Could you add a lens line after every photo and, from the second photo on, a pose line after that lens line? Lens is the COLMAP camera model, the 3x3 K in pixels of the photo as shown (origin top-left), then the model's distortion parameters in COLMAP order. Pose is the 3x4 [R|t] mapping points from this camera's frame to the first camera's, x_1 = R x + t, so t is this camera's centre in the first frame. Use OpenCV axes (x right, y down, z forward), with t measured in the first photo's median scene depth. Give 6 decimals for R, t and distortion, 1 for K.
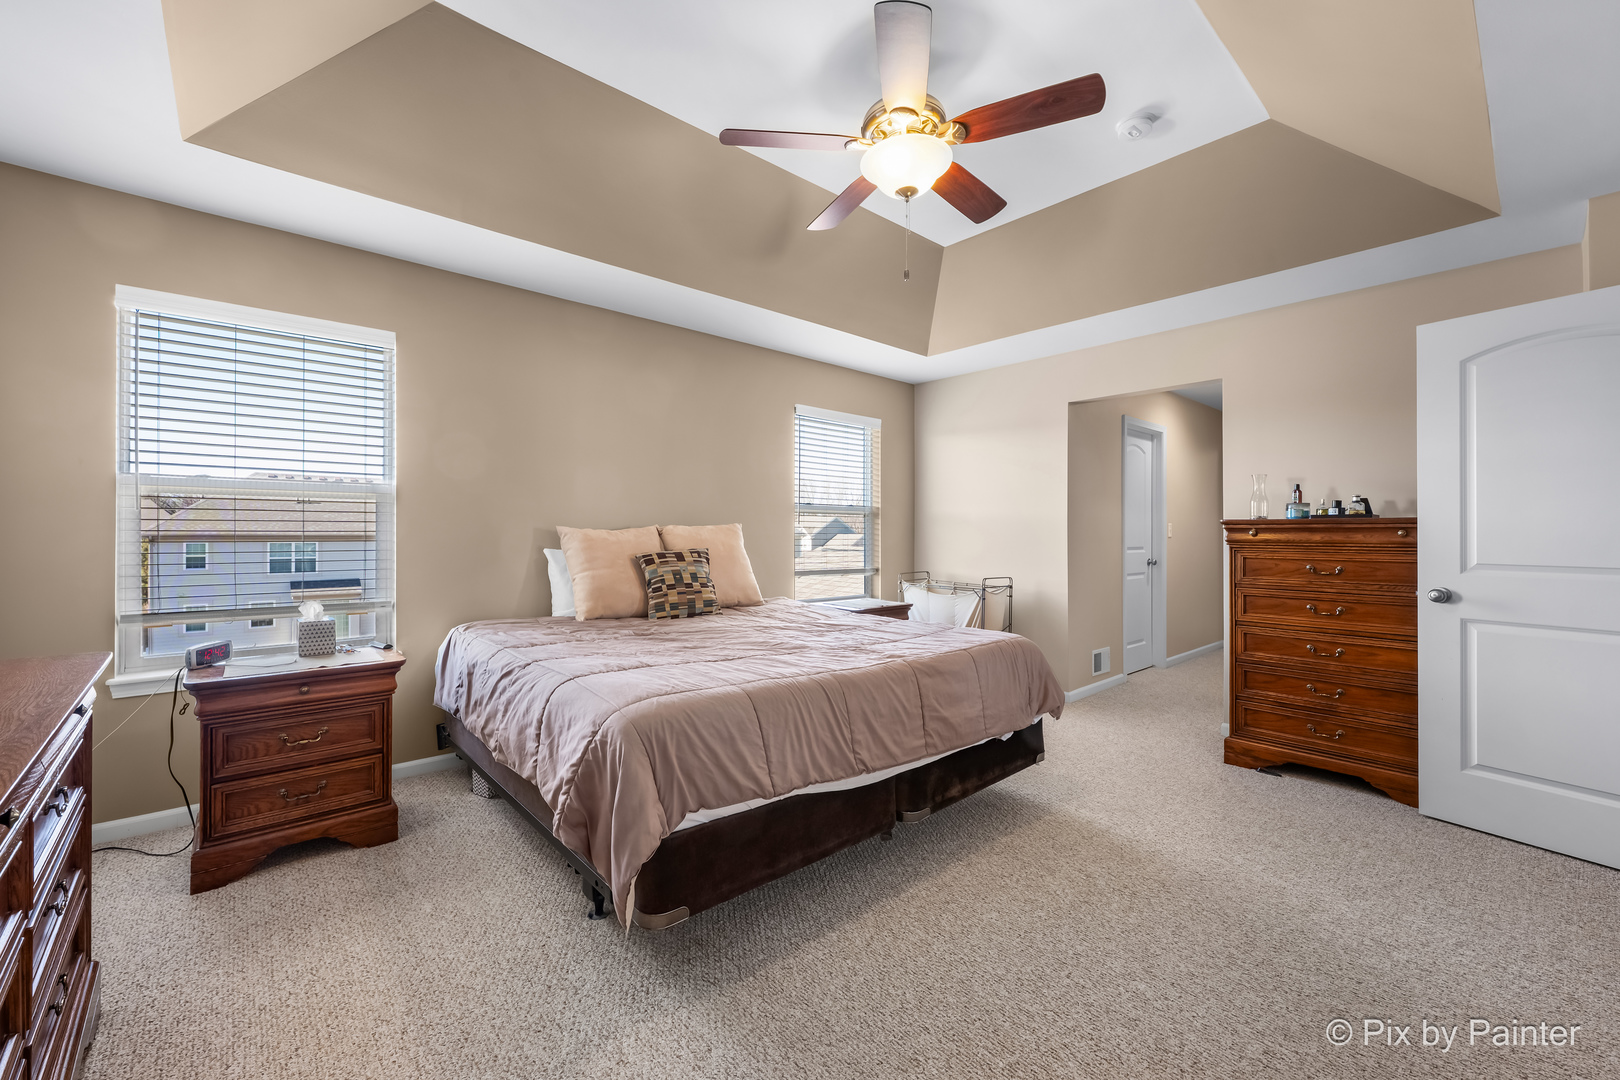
lens RADIAL K [[652.5, 0, 810.6], [0, 652.5, 530.2], [0, 0, 1]] dist [-0.000327, -0.000107]
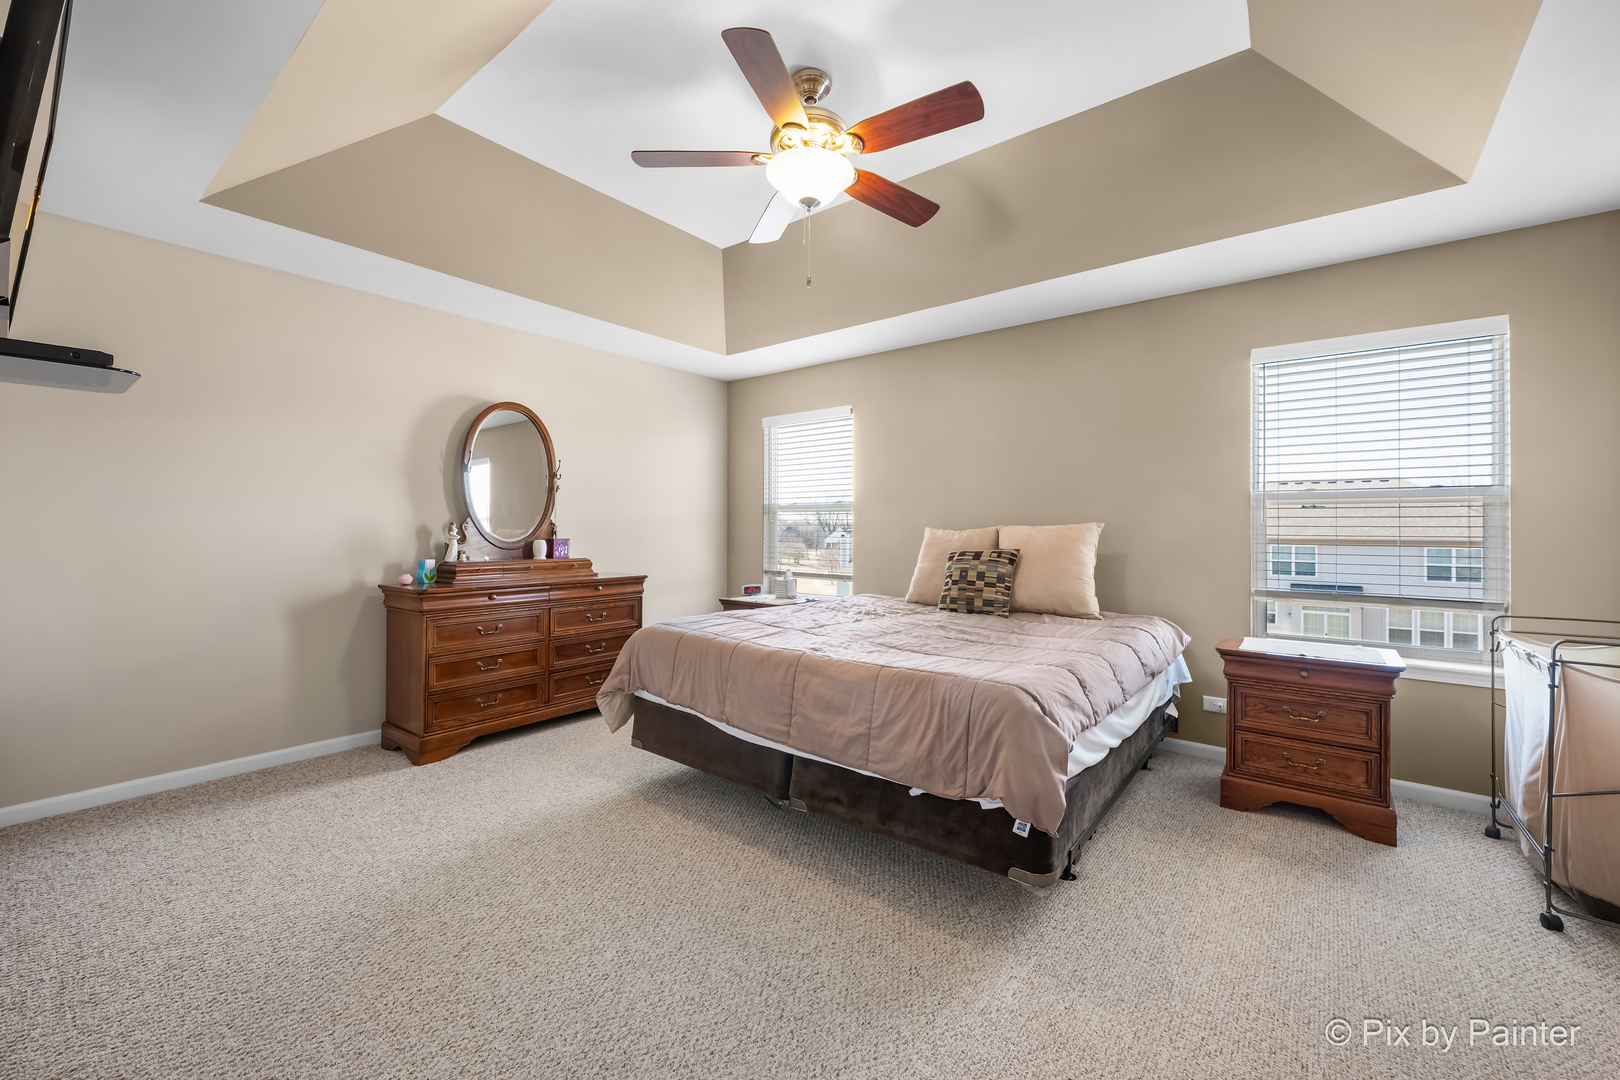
lens RADIAL K [[652.5, 0, 810.6], [0, 652.5, 530.2], [0, 0, 1]] dist [-0.000327, -0.000107]
pose [[0.167079, -0.004318, -0.985934, 0.878661], [-0.002998, 0.999984, -0.004888, 0.006376], [0.985939, 0.003772, 0.167063, 0.624821]]
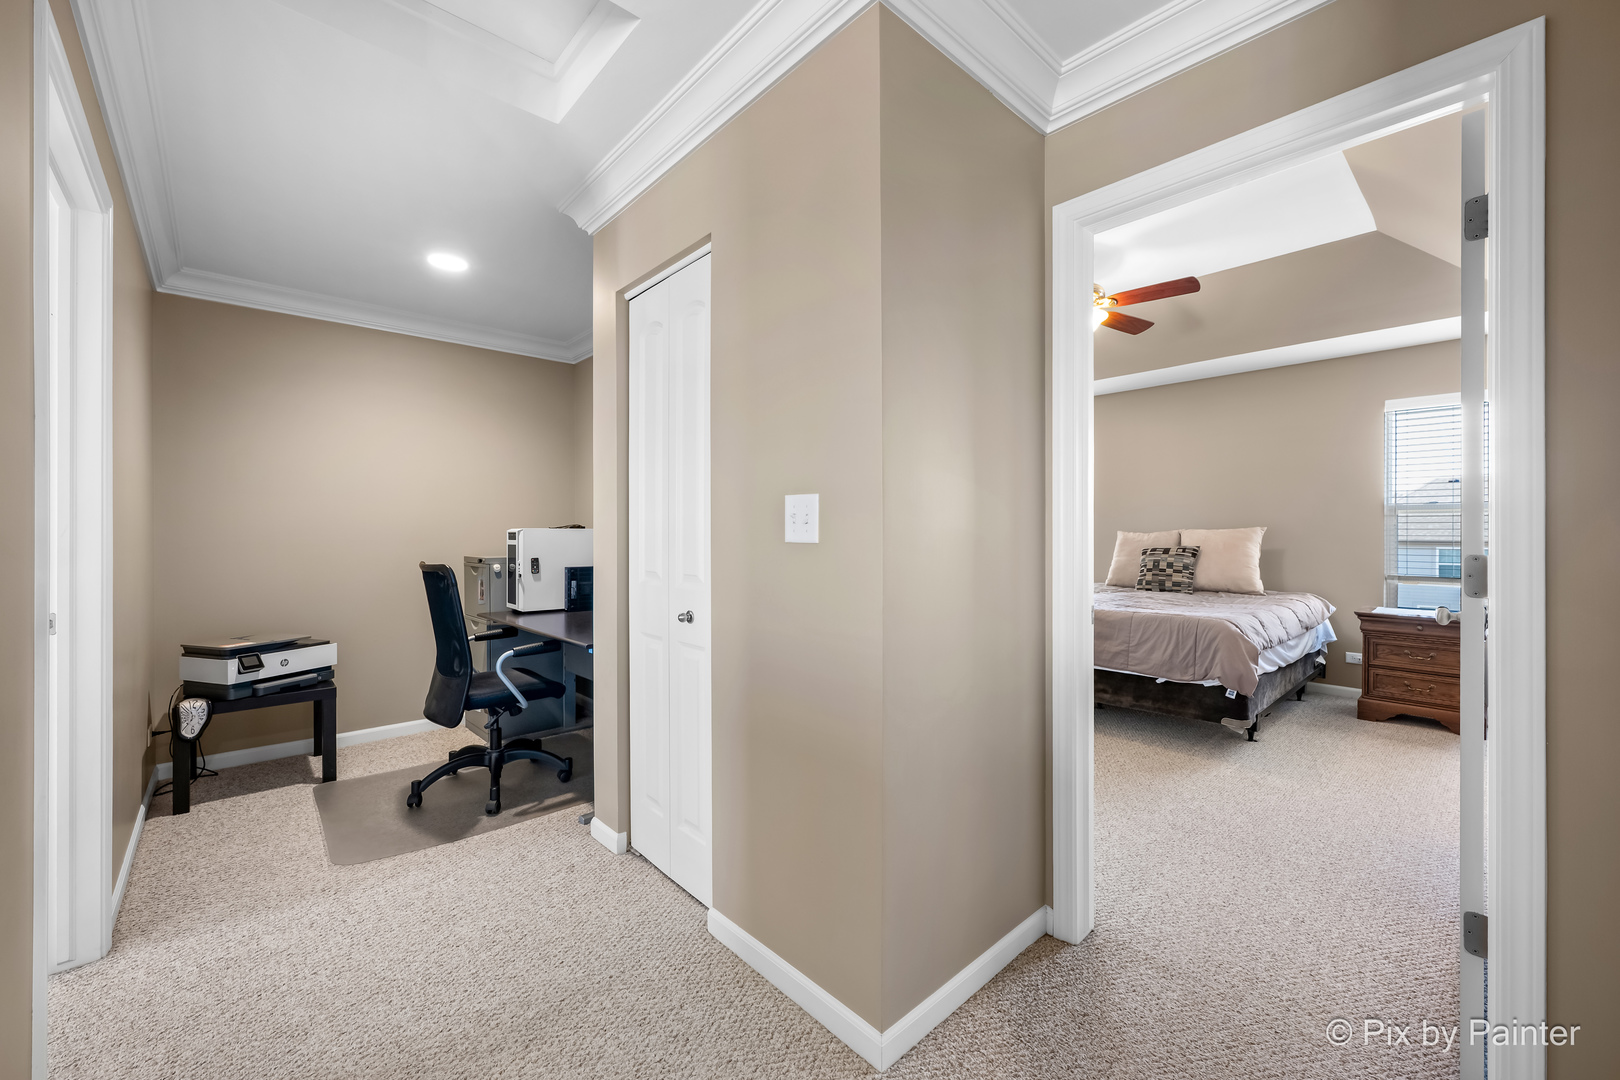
lens RADIAL K [[646.7, 0, 810.0], [0, 646.7, 540.0], [0, 0, 1]] dist [0.000204, 0.000010]
pose [[0.007167, 0.004329, -0.999965, 1.394772], [0.001537, 0.999989, 0.004340, 0.009188], [0.999973, -0.001568, 0.007161, 0.207960]]
